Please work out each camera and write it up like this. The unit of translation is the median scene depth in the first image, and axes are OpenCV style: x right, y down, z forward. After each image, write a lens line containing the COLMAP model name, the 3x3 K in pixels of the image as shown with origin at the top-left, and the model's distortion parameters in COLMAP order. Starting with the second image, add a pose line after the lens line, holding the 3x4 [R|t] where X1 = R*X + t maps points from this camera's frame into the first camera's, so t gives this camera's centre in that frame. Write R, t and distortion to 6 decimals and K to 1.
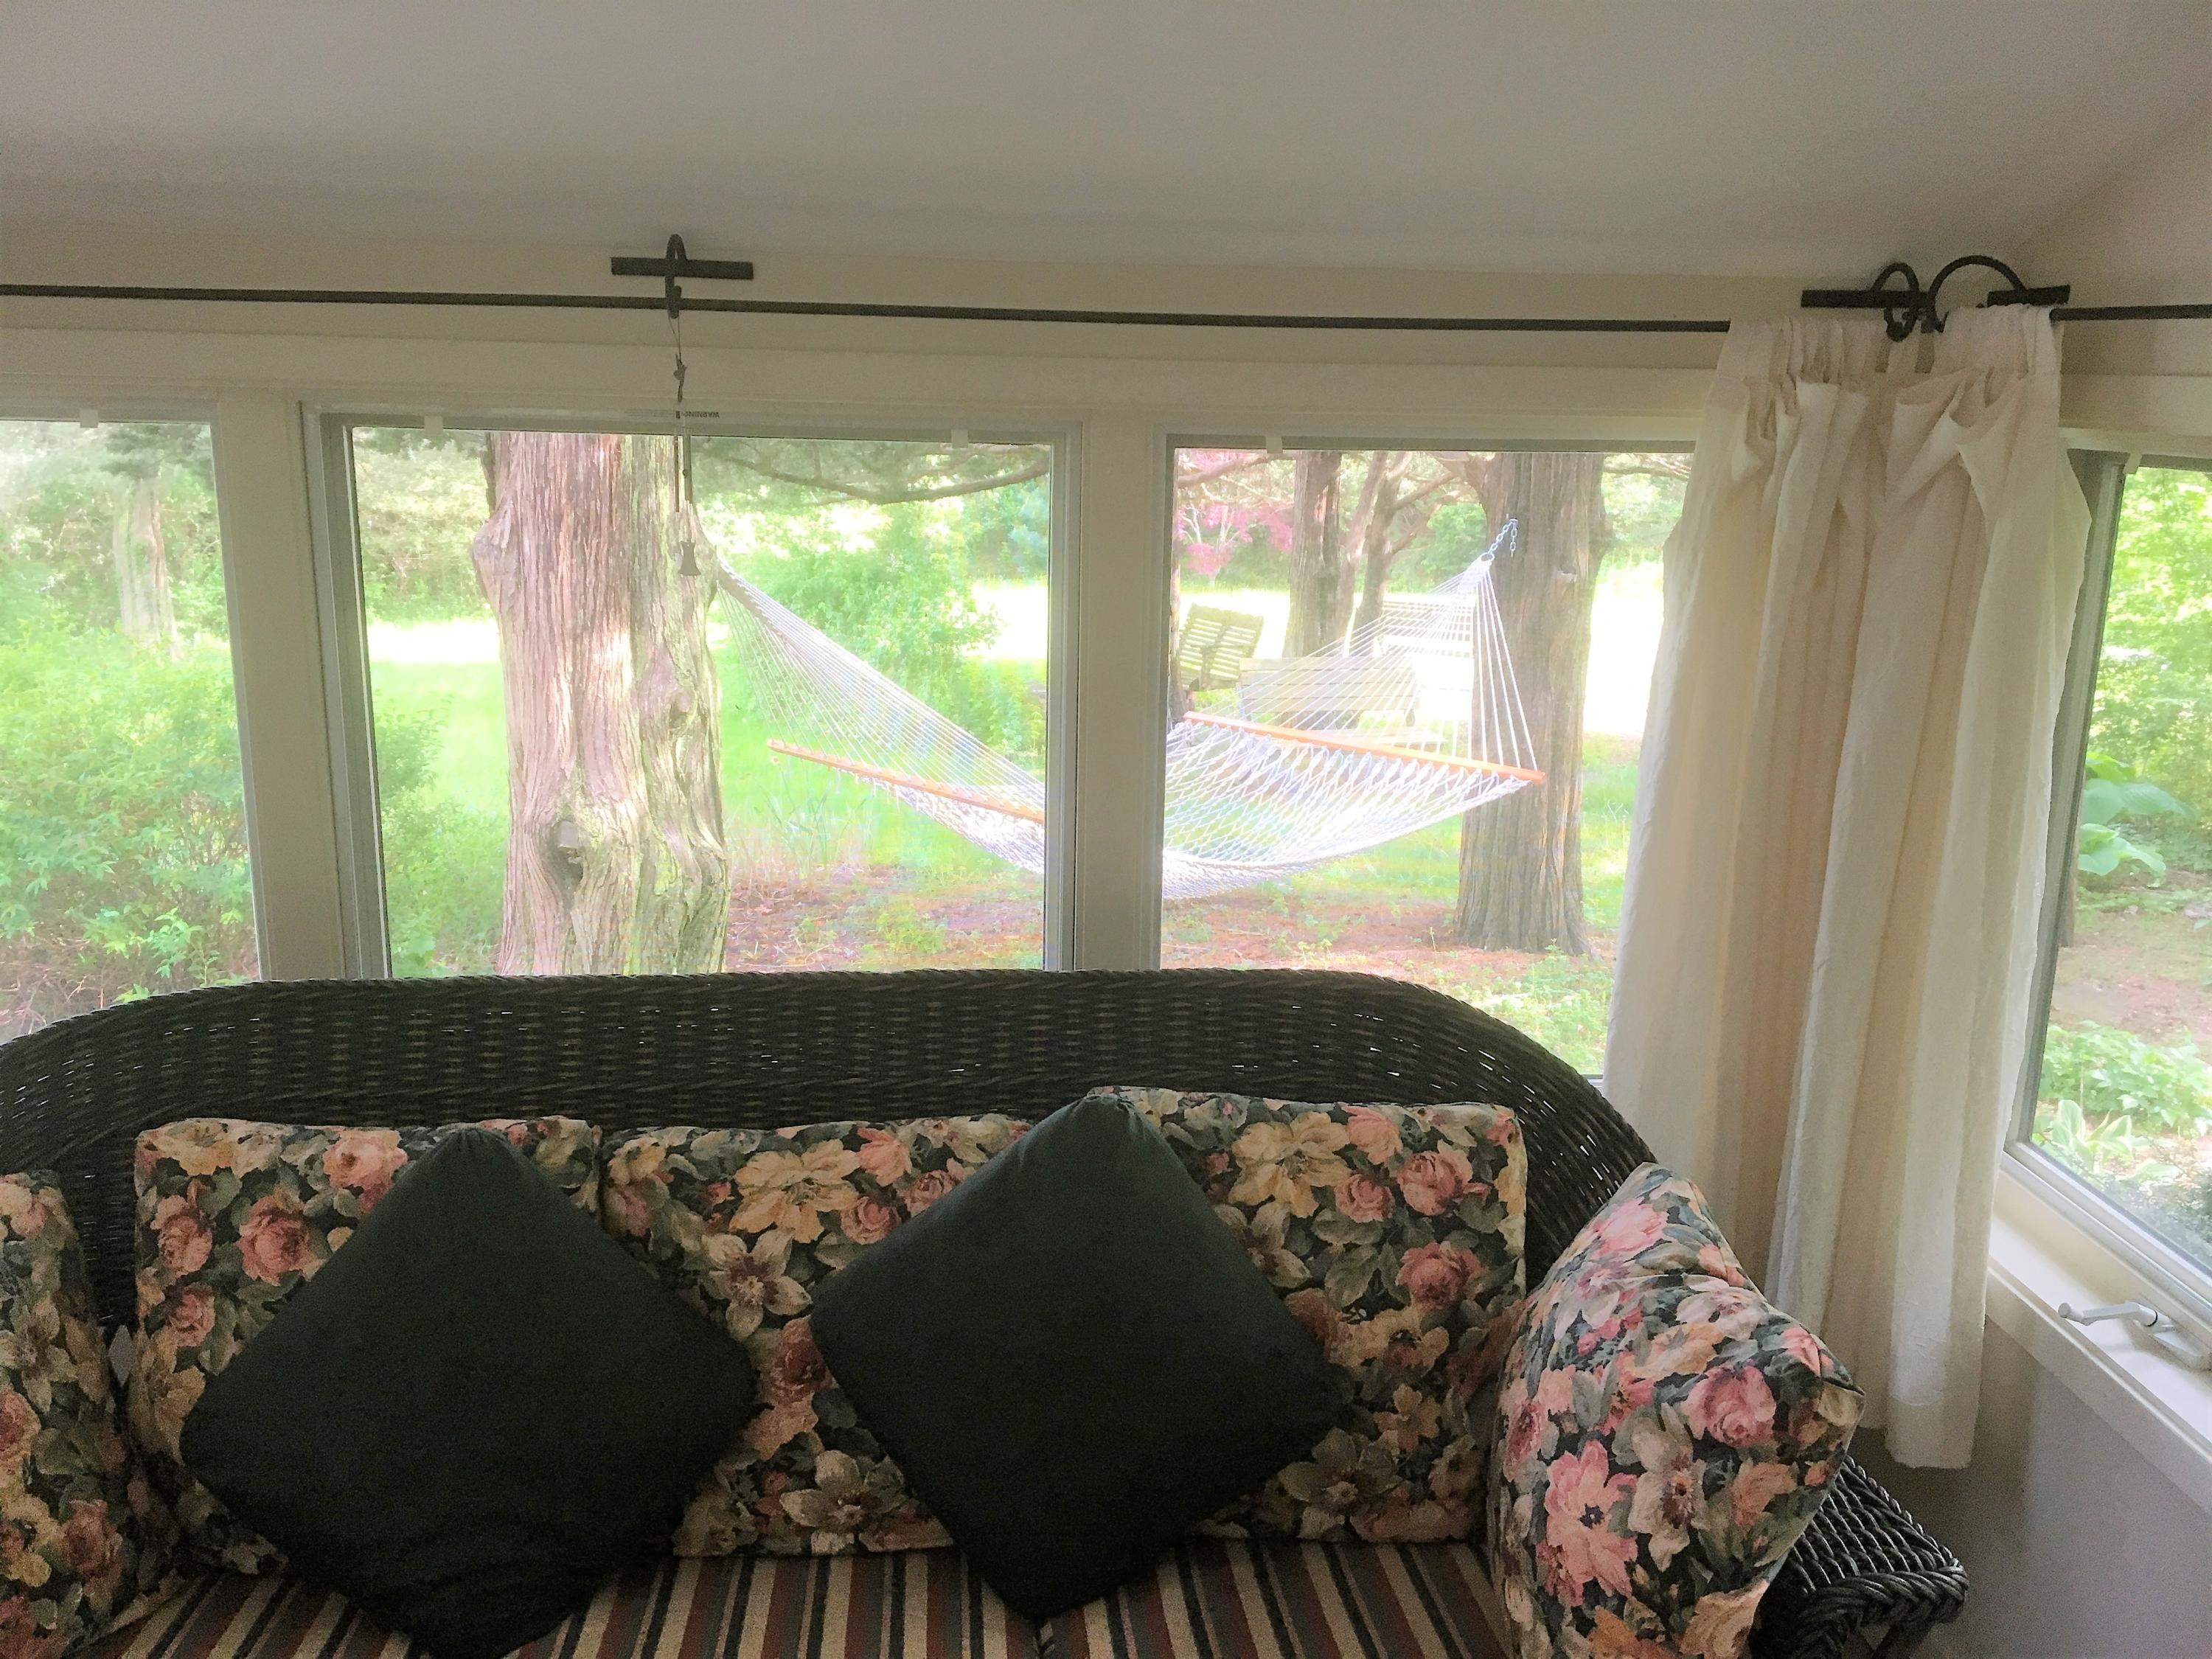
lens RADIAL K [[1868.2, 0, 1087.9], [0, 1868.2, 817.5], [0, 0, 1]] dist [0.054840, -0.057742]
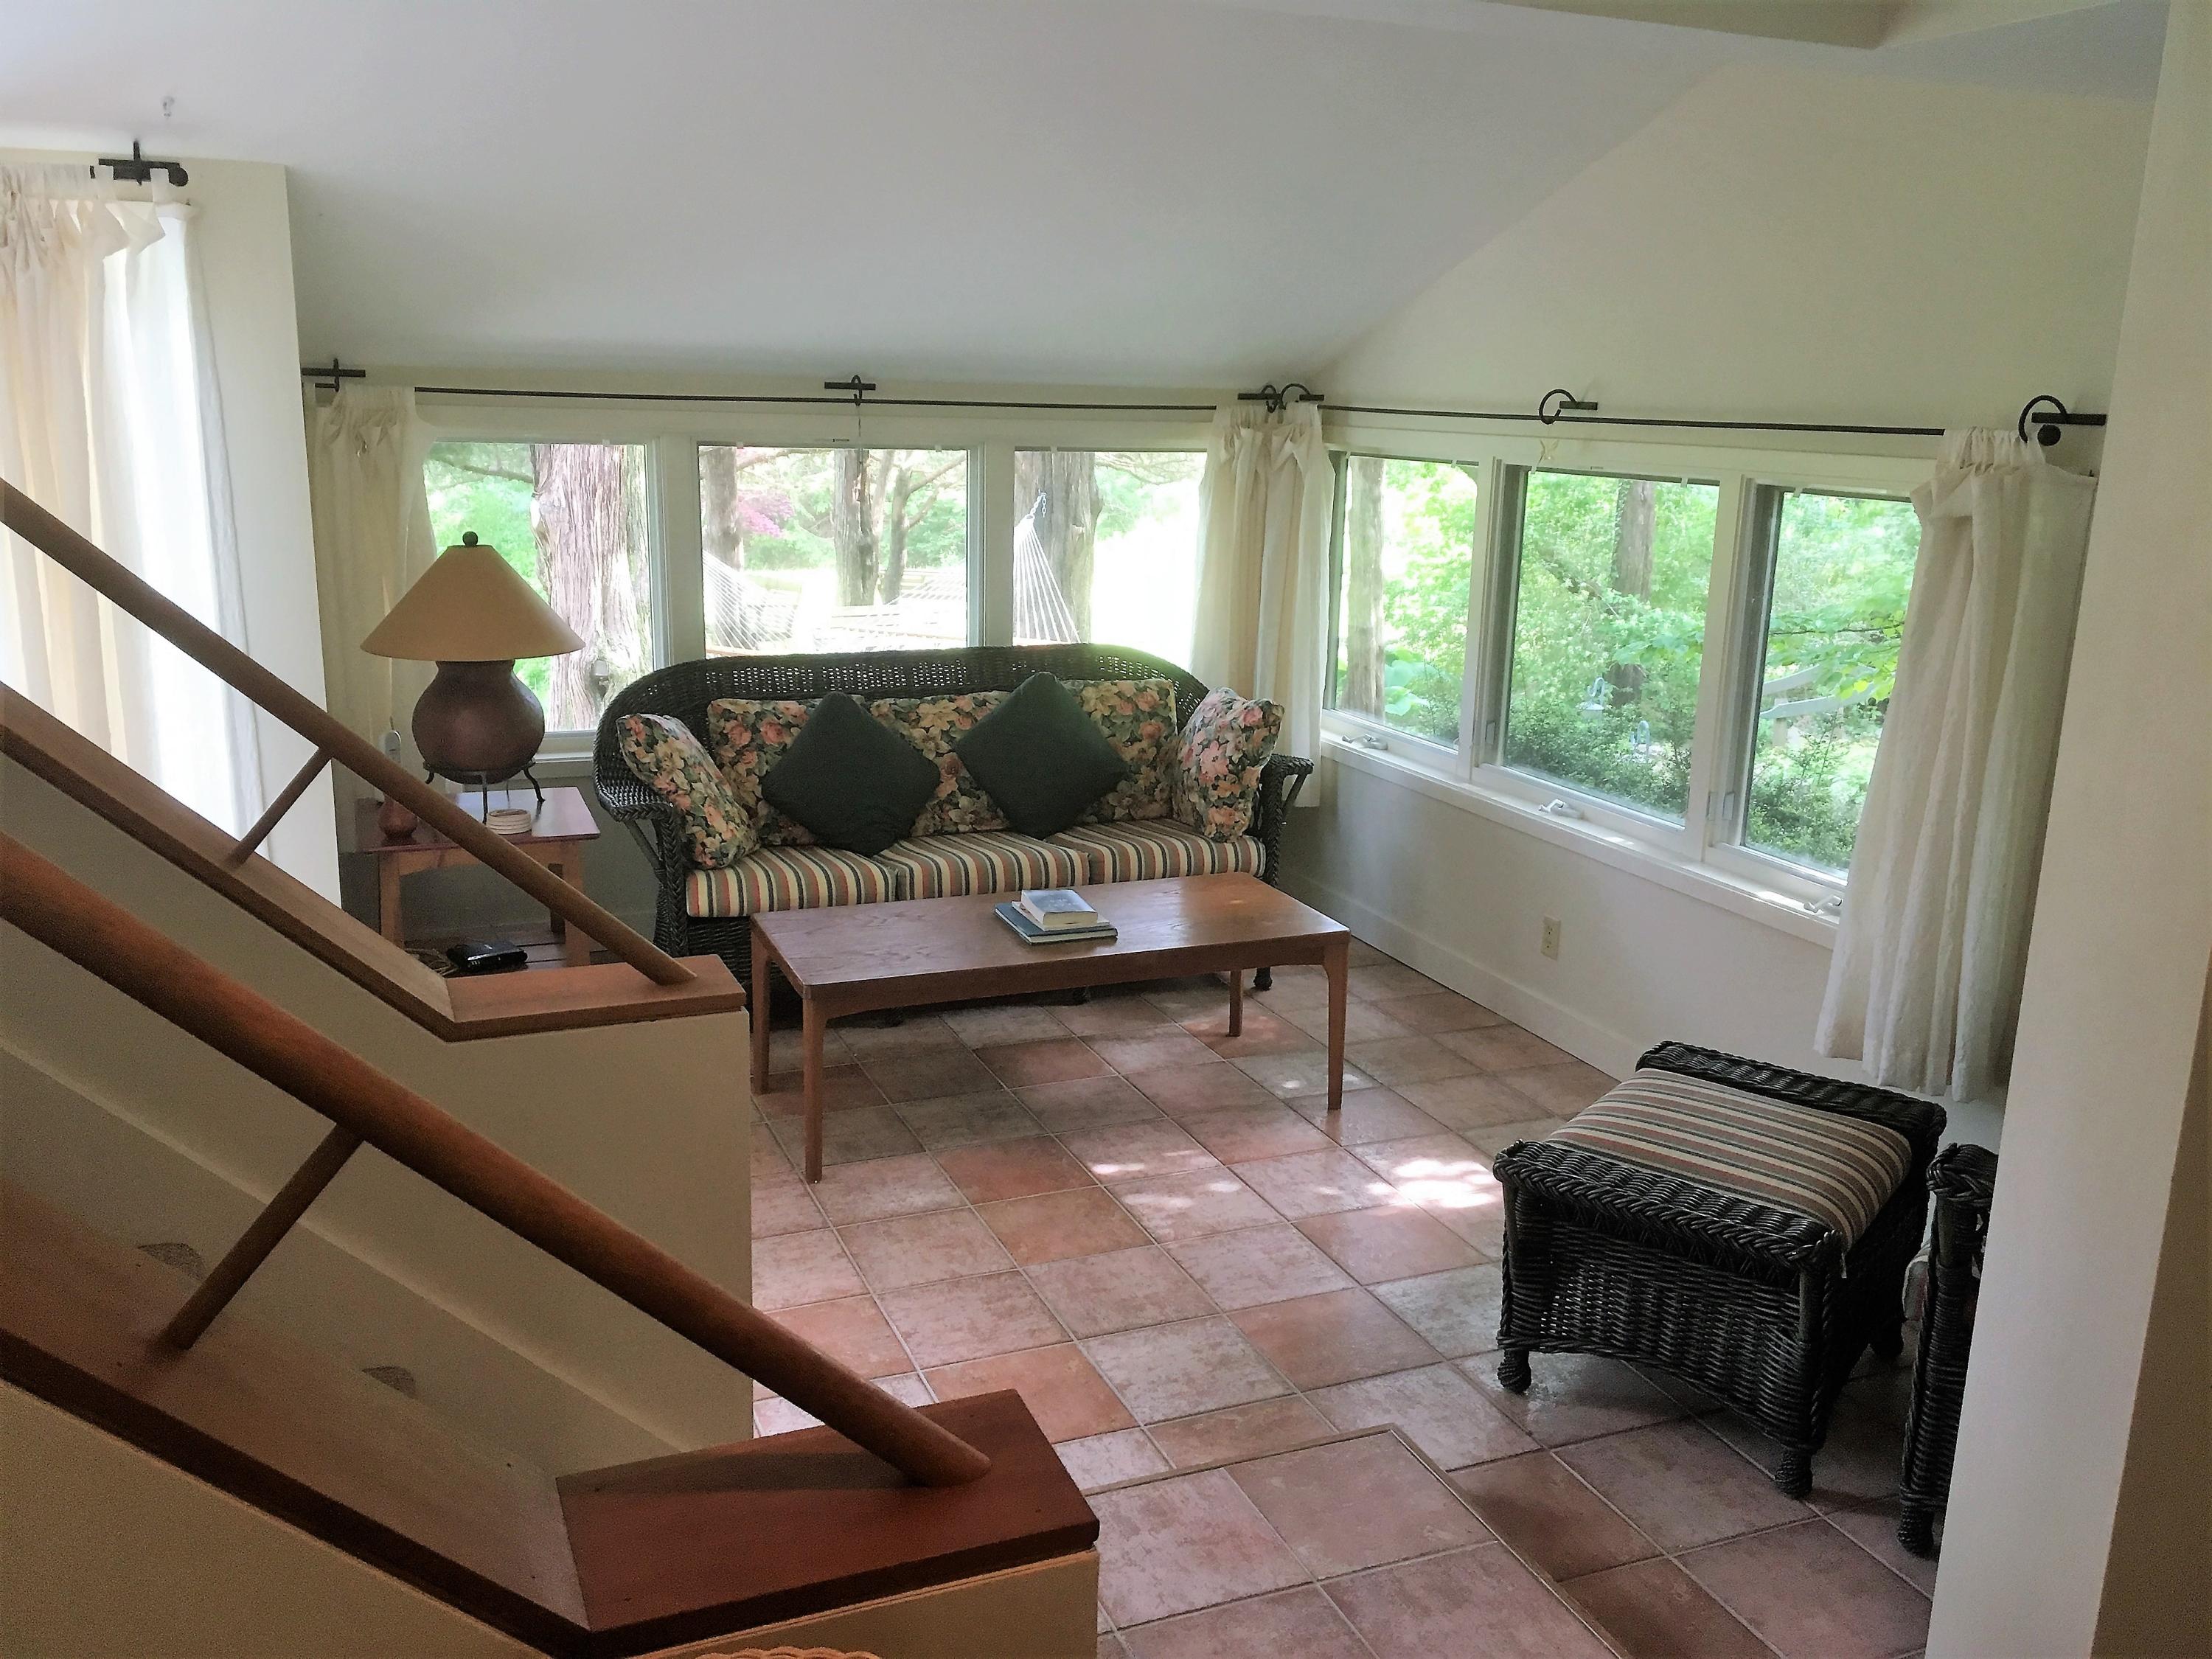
lens RADIAL K [[1868.2, 0, 1118.3], [0, 1868.2, 833.7], [0, 0, 1]] dist [0.054840, -0.057742]
pose [[0.947583, -0.071981, 0.311296, -0.782510], [0.068149, 0.997406, 0.023188, 0.327374], [-0.312158, -0.000758, 0.950030, -1.766219]]
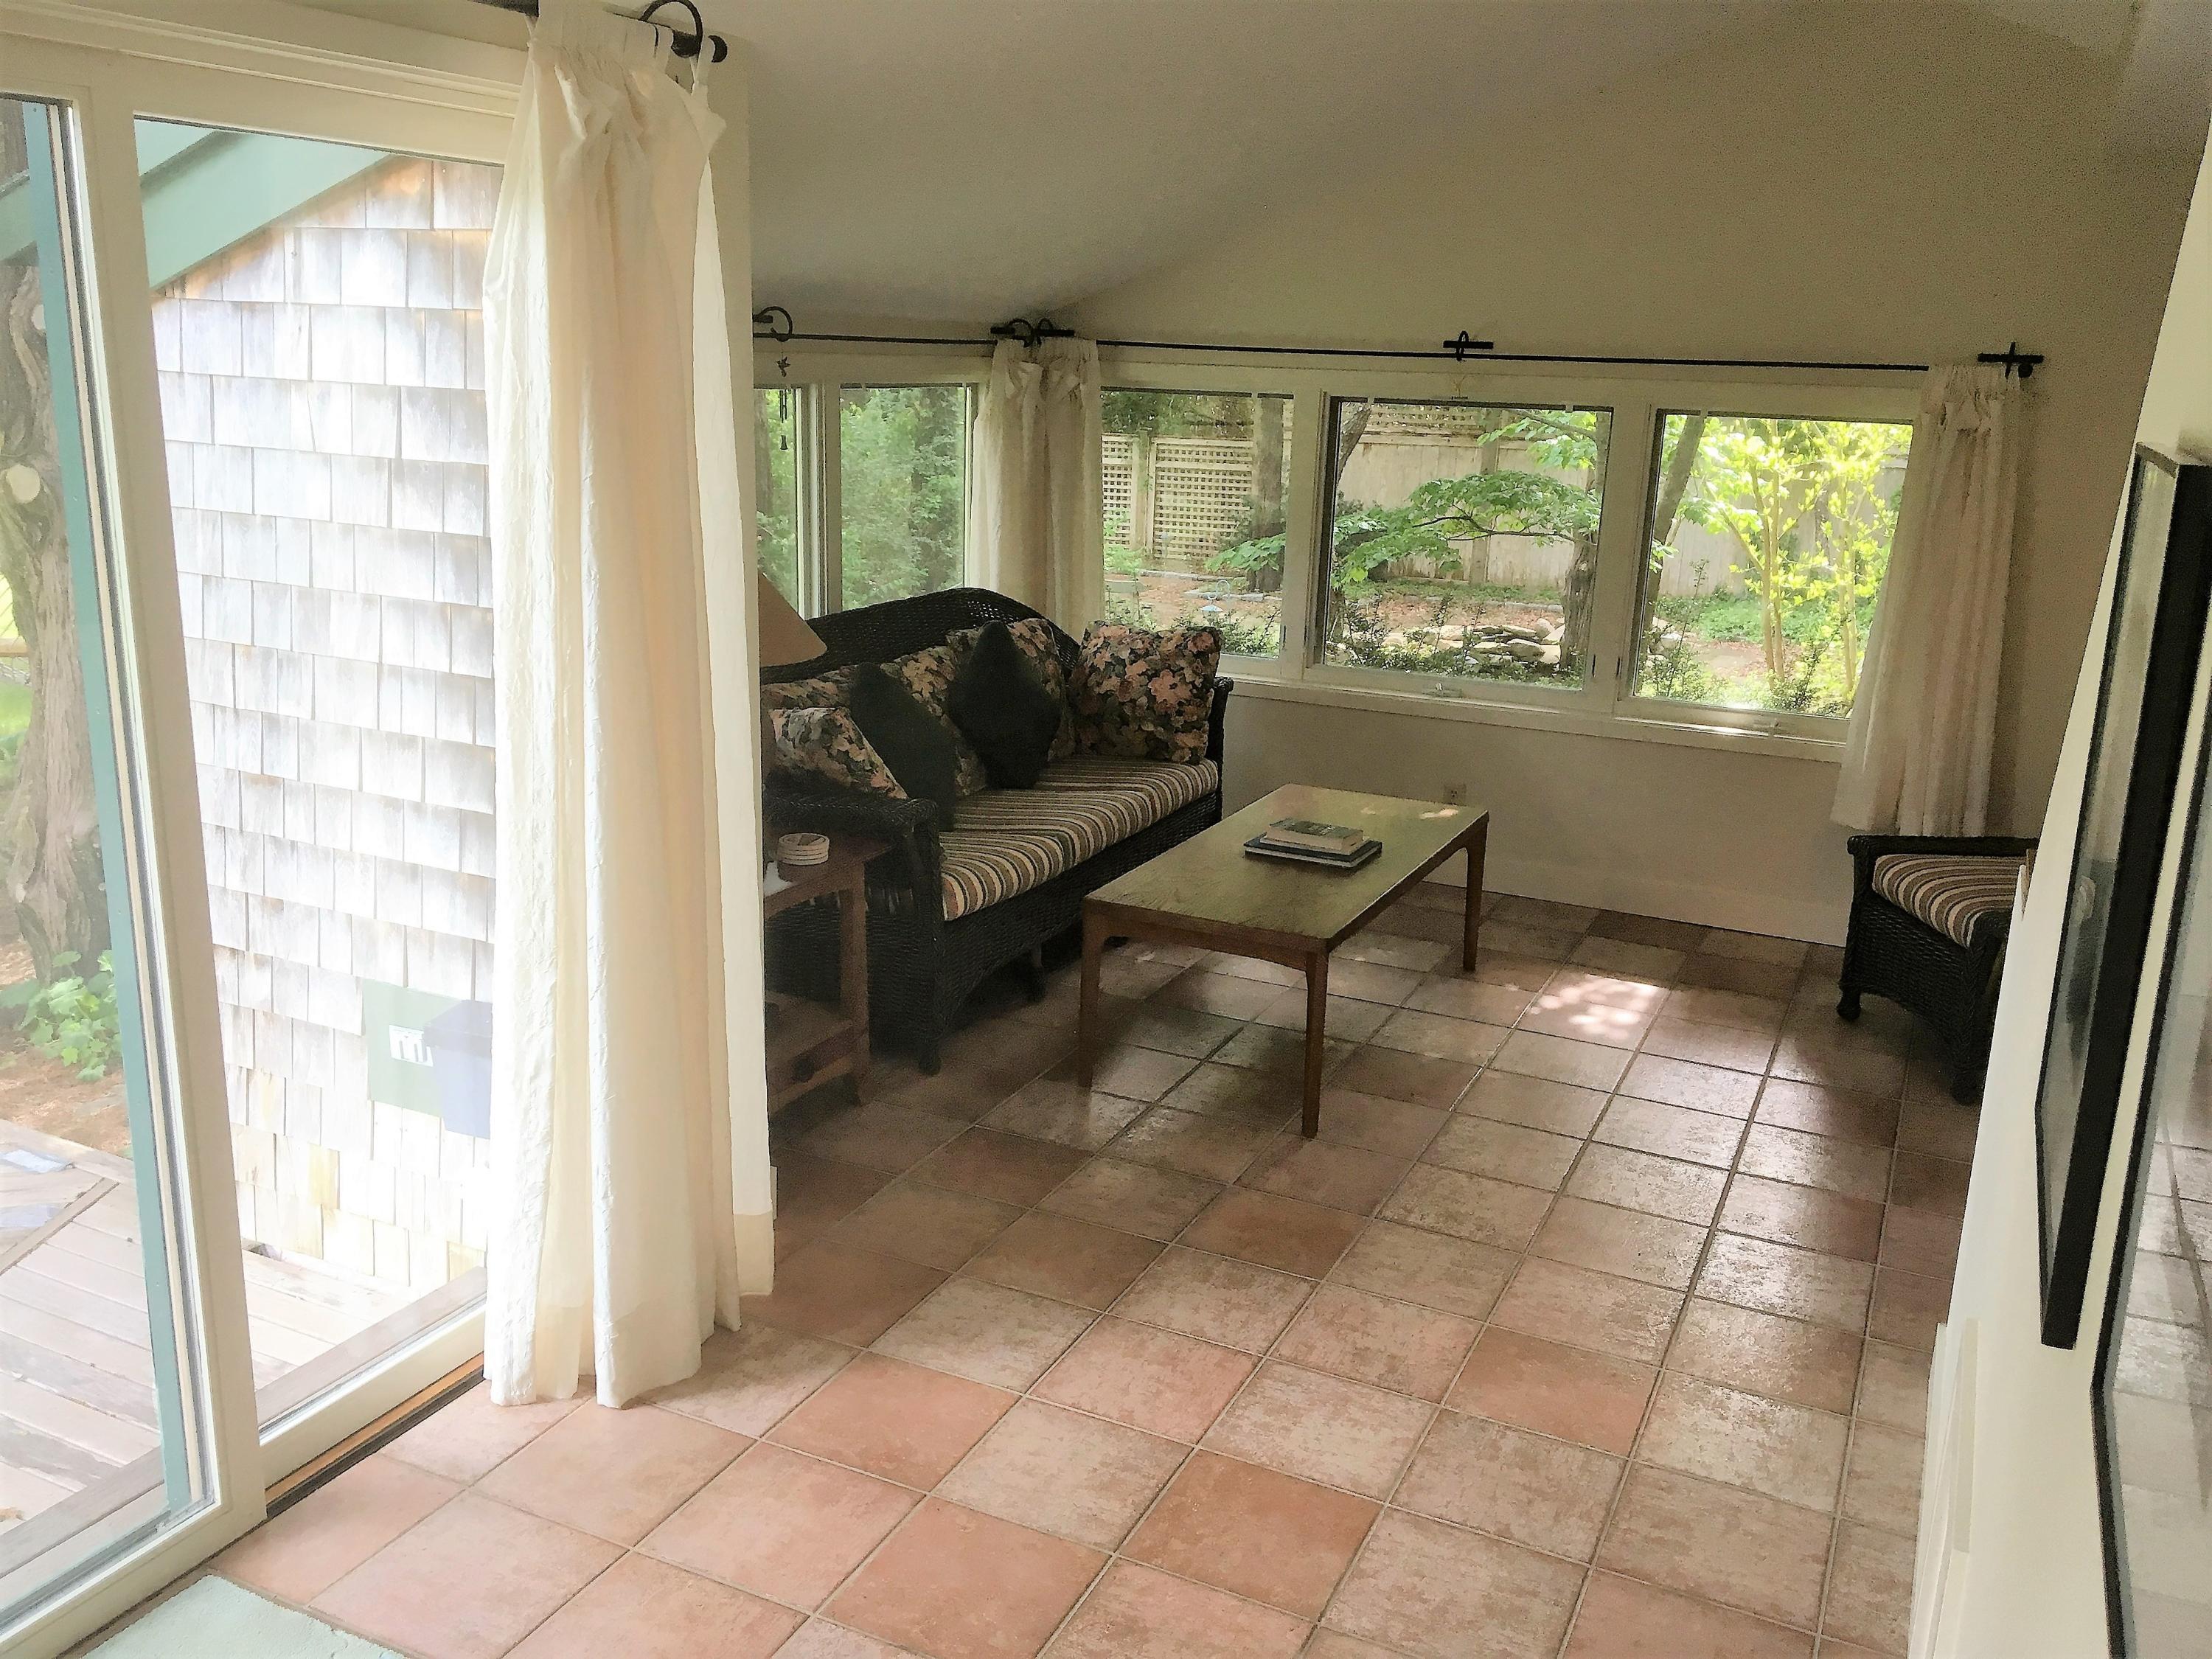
lens RADIAL K [[1868.2, 0, 1105.8], [0, 1868.2, 834.4], [0, 0, 1]] dist [0.054840, -0.057742]
pose [[0.499661, -0.227338, 0.835857, -2.267007], [0.175366, 0.971513, 0.159404, 0.038941], [-0.848284, 0.066933, 0.525294, -0.604137]]
